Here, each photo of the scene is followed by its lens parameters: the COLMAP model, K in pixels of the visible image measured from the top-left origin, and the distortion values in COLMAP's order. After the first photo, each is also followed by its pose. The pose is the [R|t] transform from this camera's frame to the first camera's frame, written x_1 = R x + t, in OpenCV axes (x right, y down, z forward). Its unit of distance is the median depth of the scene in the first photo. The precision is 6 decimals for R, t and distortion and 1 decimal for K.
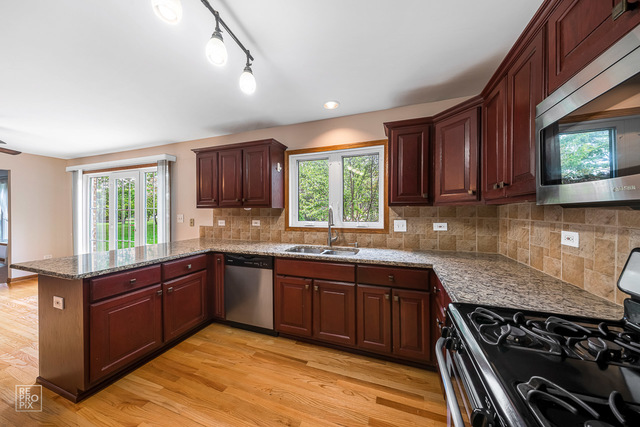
lens RADIAL K [[215.5, 0, 320.0], [0, 215.5, 211.1], [0, 0, 1]] dist [-0.001159, -0.000006]
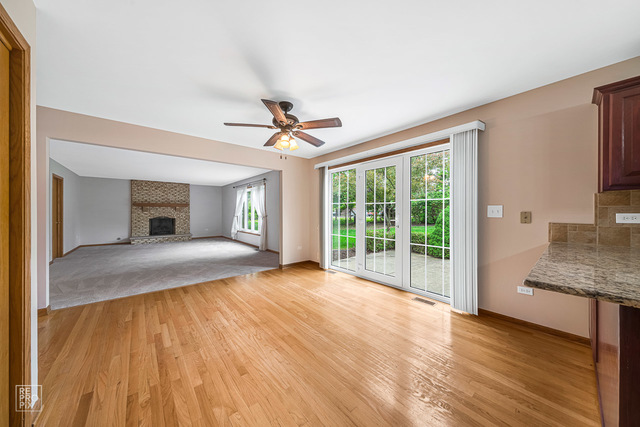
lens RADIAL K [[215.5, 0, 319.8], [0, 215.5, 211.5], [0, 0, 1]] dist [-0.001159, -0.000006]
pose [[0.863743, -0.001141, -0.503931, -0.909030], [0.000977, 0.999999, -0.000590, 0.039400], [0.503932, 0.000018, 0.863744, 0.137977]]
